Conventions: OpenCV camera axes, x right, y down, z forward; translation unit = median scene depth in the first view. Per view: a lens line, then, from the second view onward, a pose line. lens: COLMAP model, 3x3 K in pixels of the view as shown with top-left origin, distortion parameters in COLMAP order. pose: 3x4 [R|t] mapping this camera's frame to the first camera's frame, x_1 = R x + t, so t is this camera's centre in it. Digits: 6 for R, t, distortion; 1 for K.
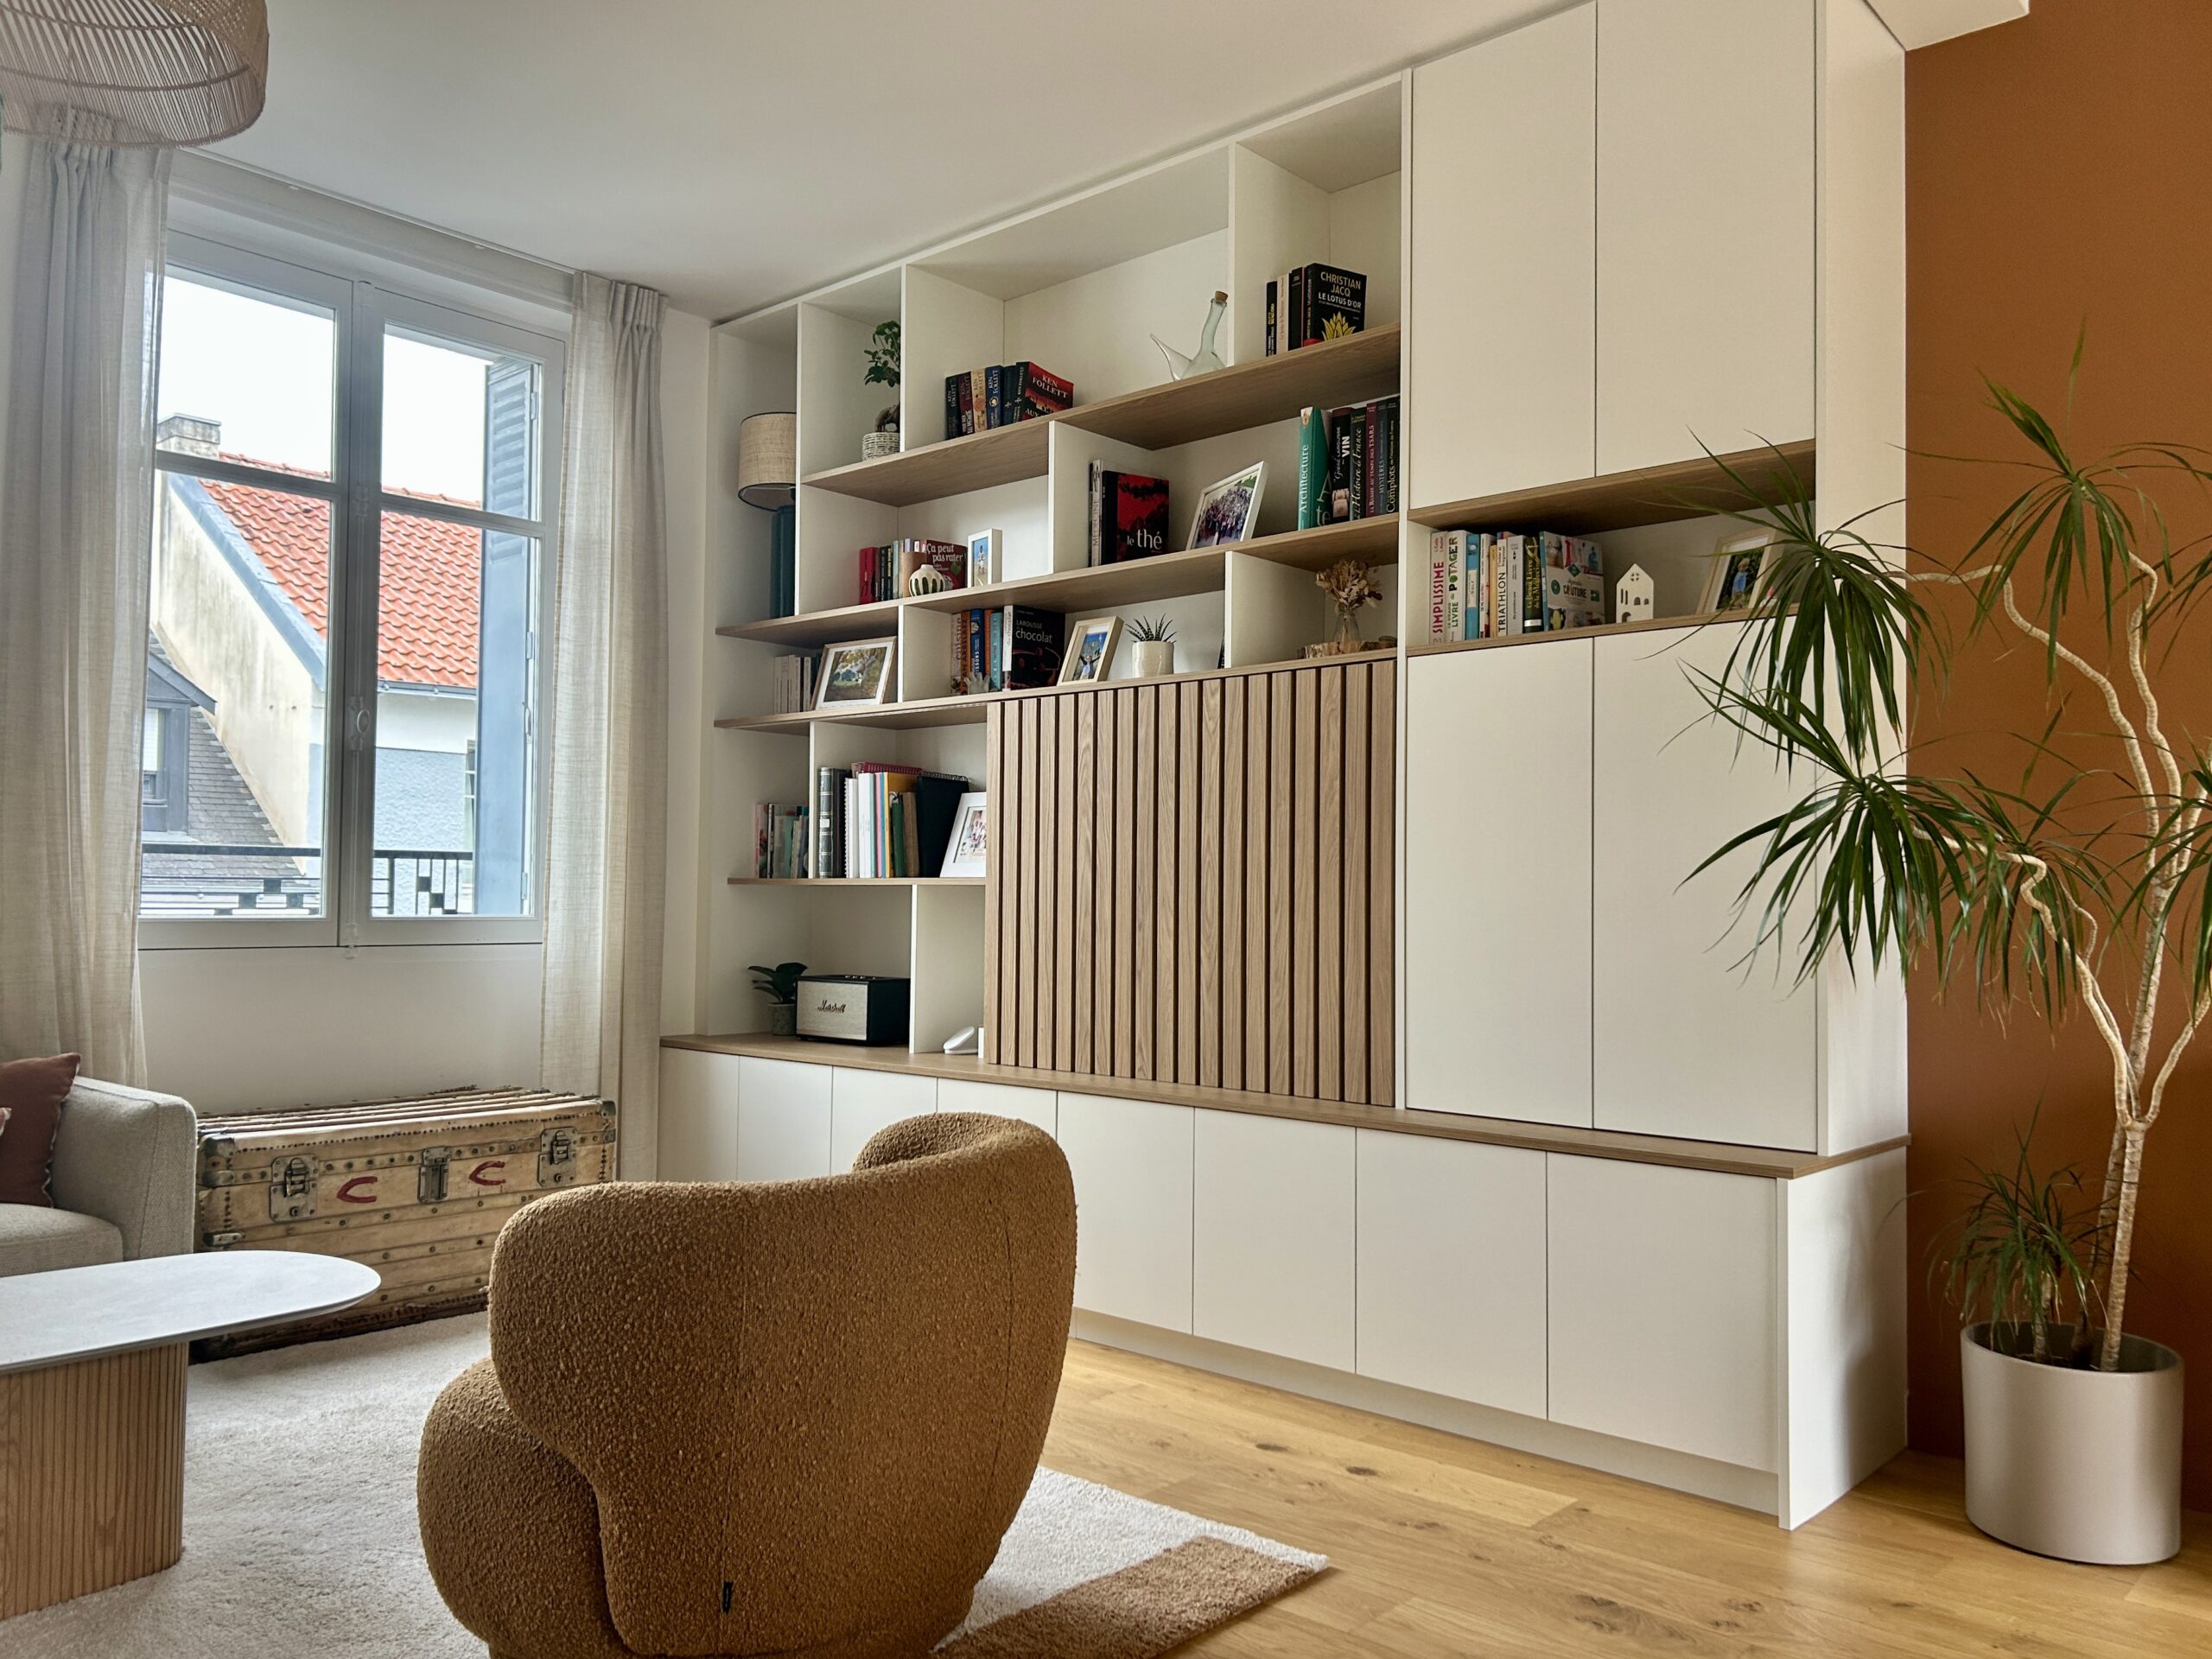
lens RADIAL K [[1689.6, 0, 1089.4], [0, 1689.6, 844.6], [0, 0, 1]] dist [0.054460, -0.061665]
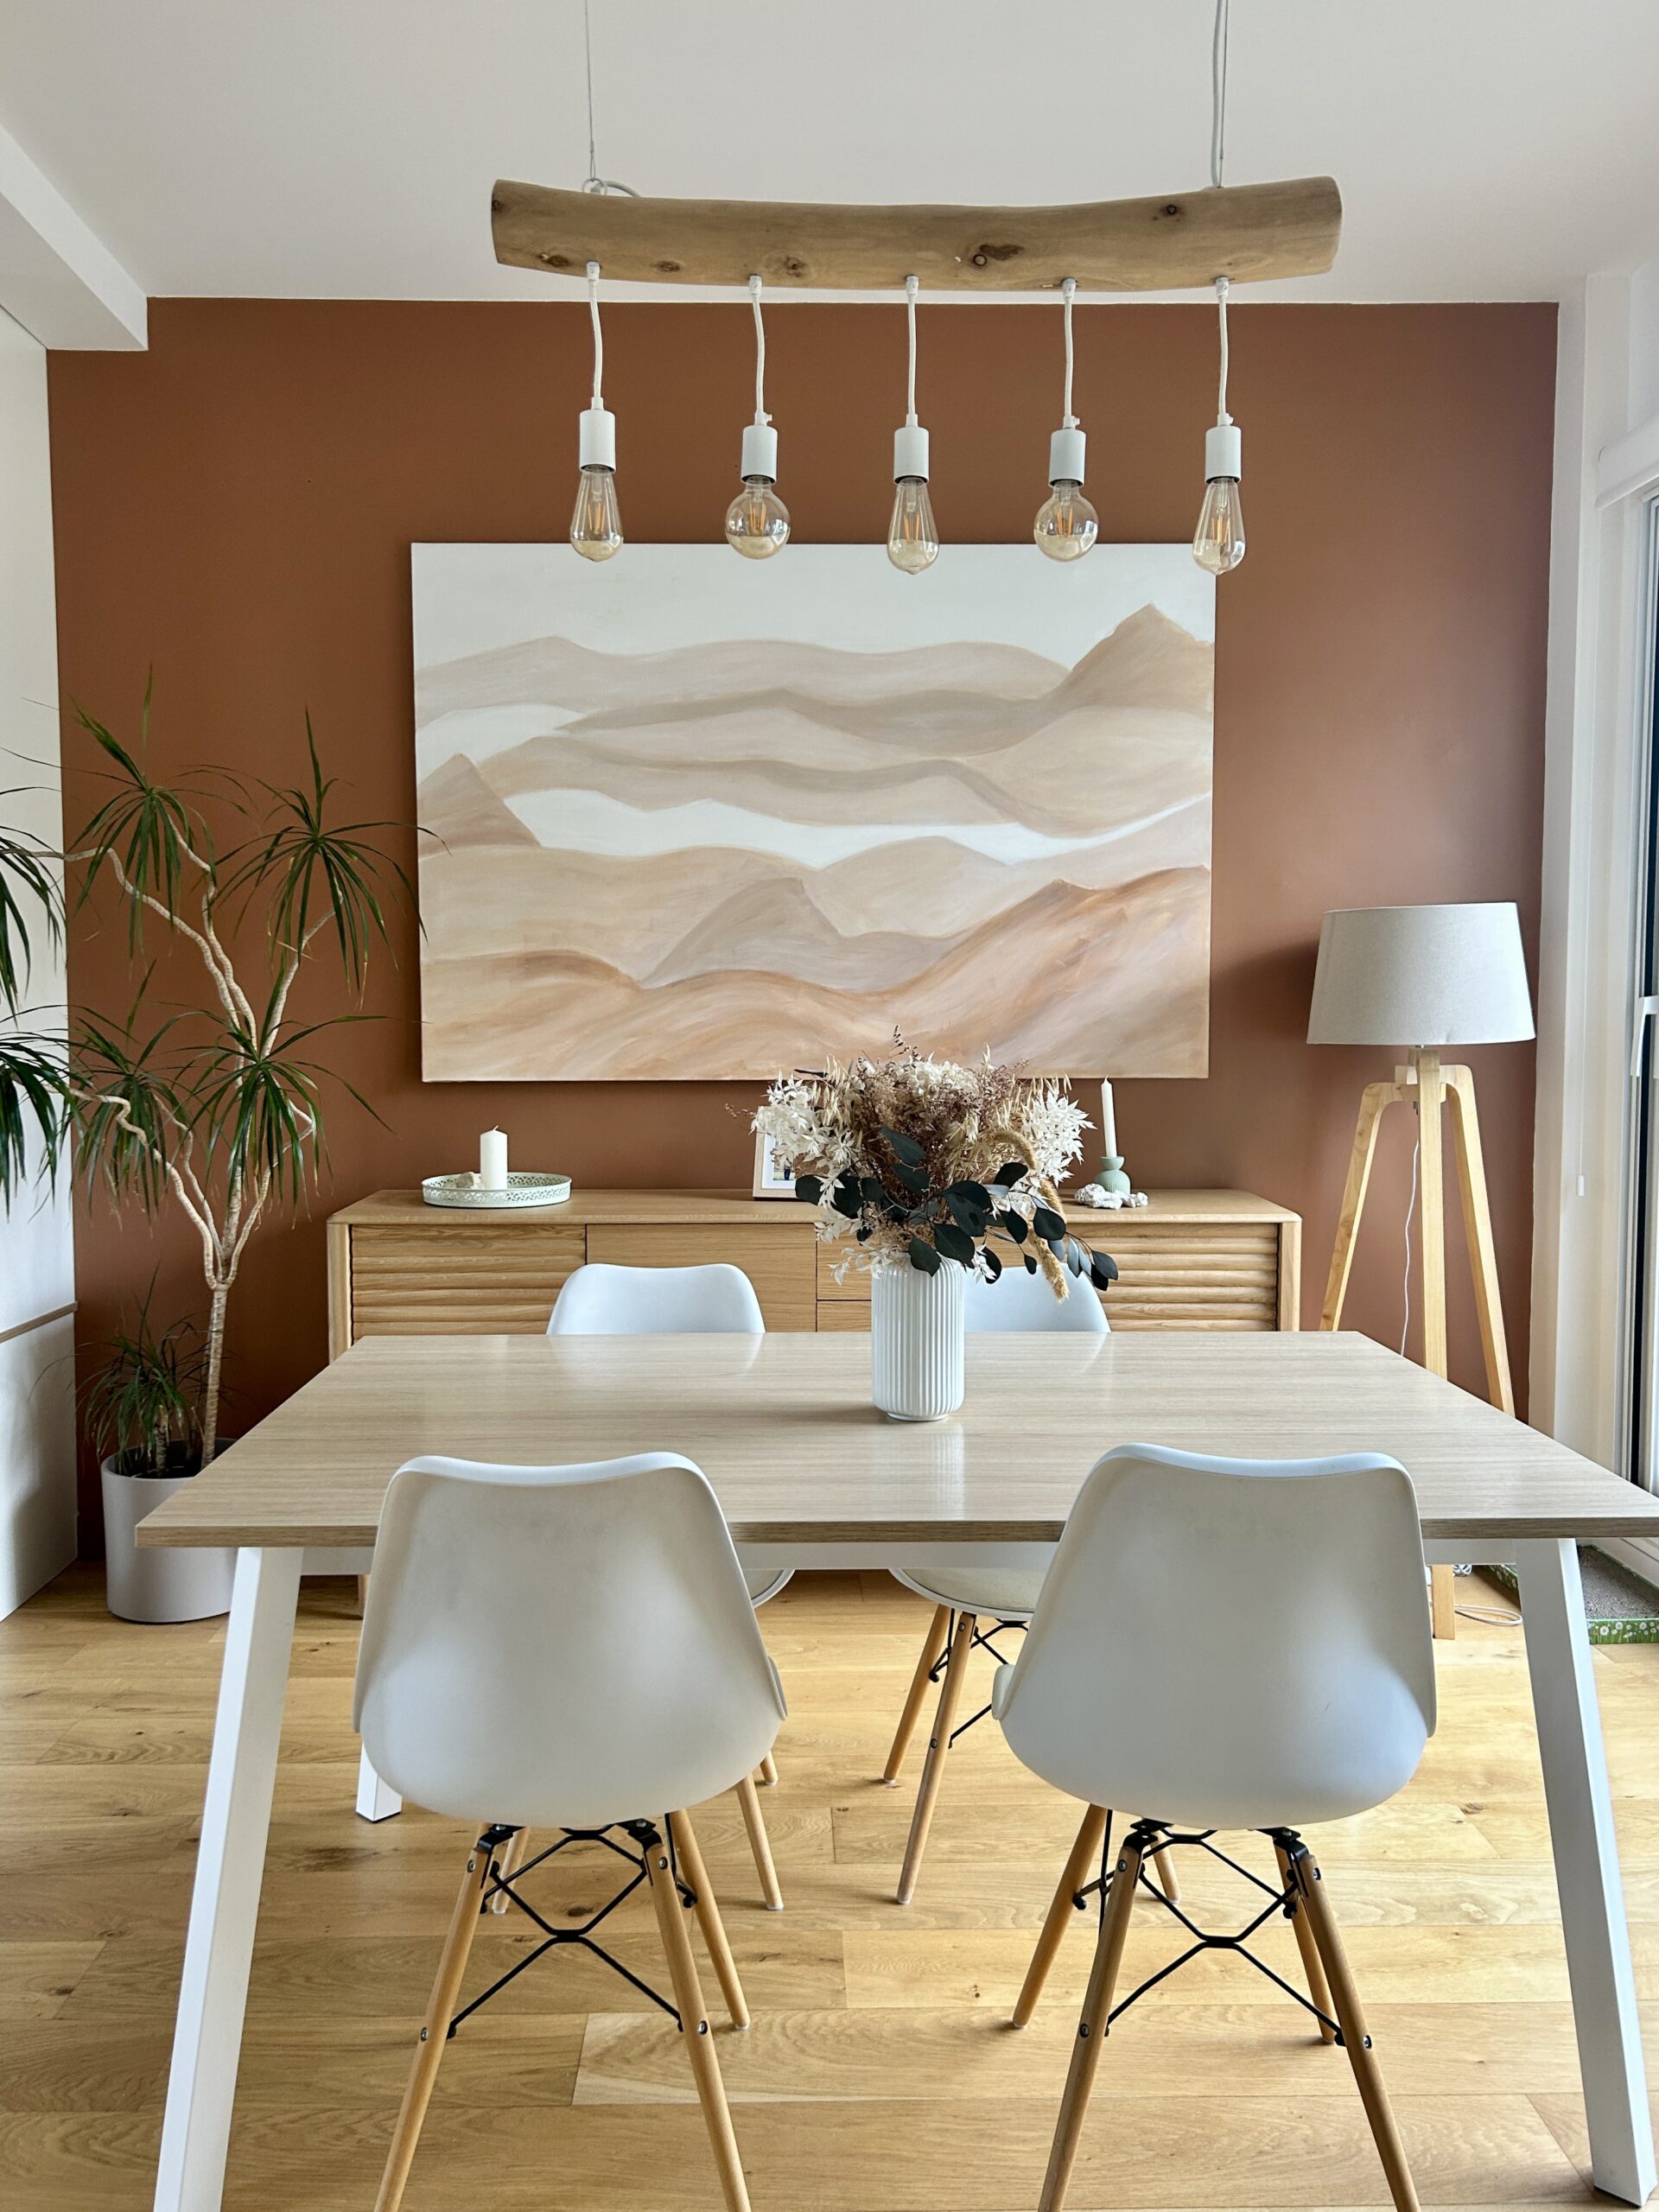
lens RADIAL K [[1689.6, 0, 808.2], [0, 1689.6, 1127.1], [0, 0, 1]] dist [0.054460, -0.061665]
pose [[0.726422, -0.058501, 0.684755, 0.040520], [-0.014247, 0.994874, 0.100109, -0.070167], [-0.687101, -0.082478, 0.721865, -0.177971]]
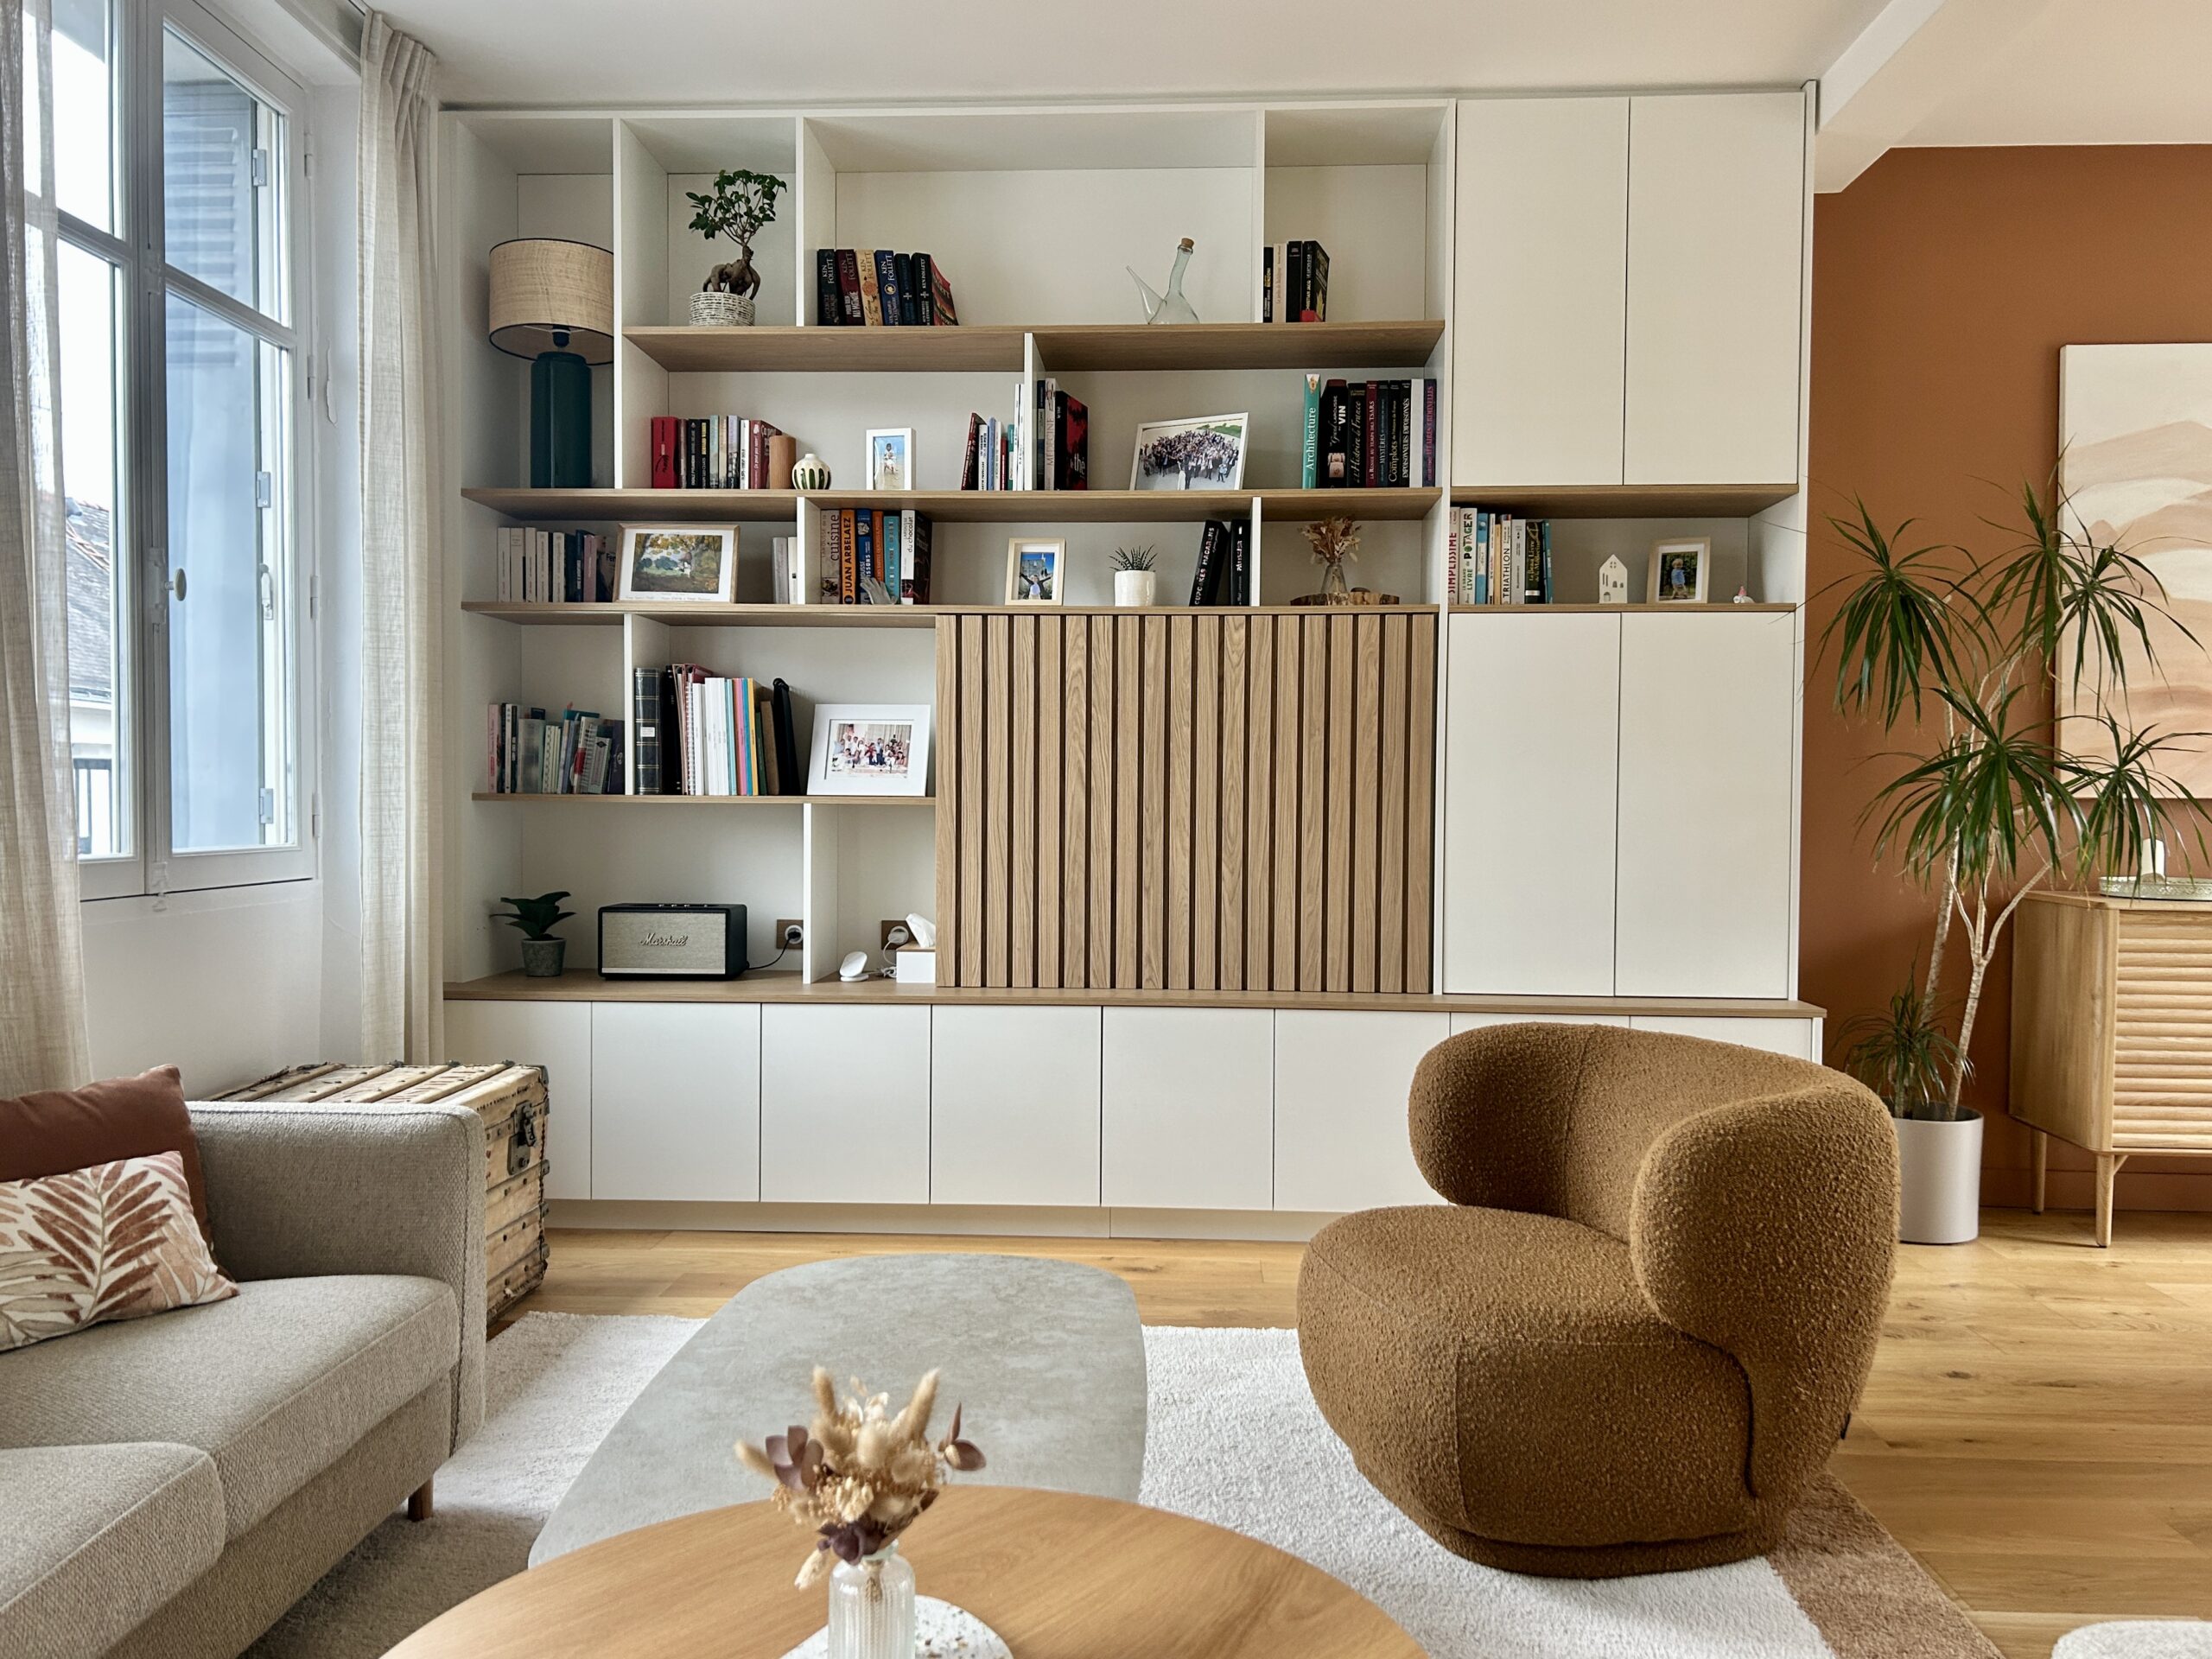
lens RADIAL K [[1689.6, 0, 1110.6], [0, 1689.6, 840.8], [0, 0, 1]] dist [0.054460, -0.061665]
pose [[0.771308, -0.023253, 0.636037, -0.741749], [-0.018564, 0.998085, 0.059001, -0.017784], [-0.636191, -0.057315, 0.769400, 0.232313]]
